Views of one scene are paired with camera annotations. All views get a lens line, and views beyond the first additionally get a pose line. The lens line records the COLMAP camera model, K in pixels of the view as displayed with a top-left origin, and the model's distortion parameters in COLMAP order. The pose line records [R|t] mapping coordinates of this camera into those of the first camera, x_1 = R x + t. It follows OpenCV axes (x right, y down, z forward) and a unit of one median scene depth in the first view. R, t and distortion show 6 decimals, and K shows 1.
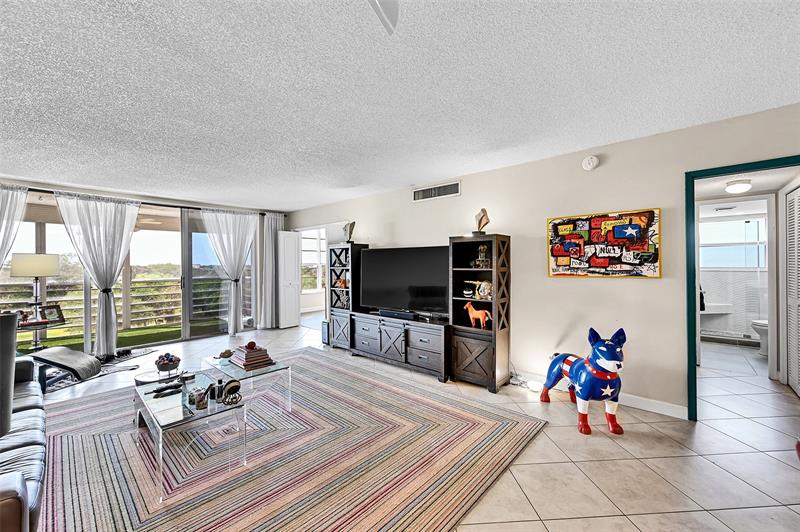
lens RADIAL K [[315.5, 0, 403.8], [0, 315.5, 263.9], [0, 0, 1]] dist [0.001622, -0.000967]
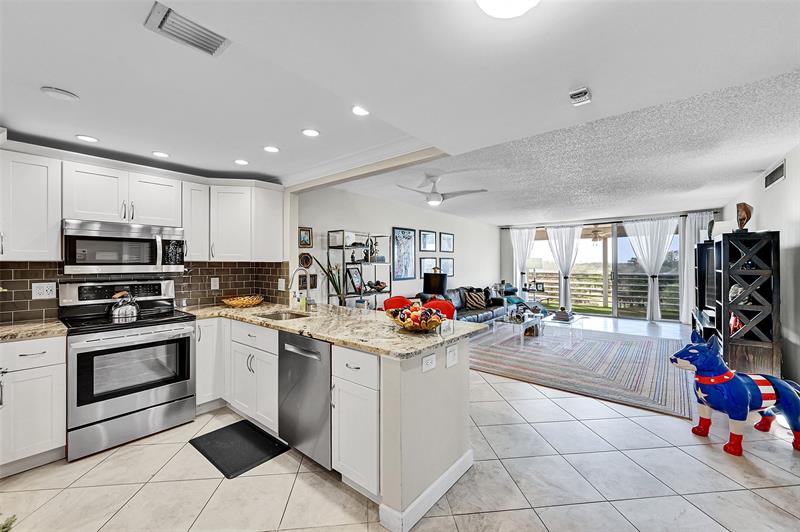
lens RADIAL K [[320.1, 0, 406.9], [0, 320.1, 261.6], [0, 0, 1]] dist [-0.002098, 0.000703]
pose [[0.058851, 0.001832, -0.998265, 0.952817], [0.003016, 0.999993, 0.002013, -0.013973], [0.998262, -0.003129, 0.058845, 0.005877]]
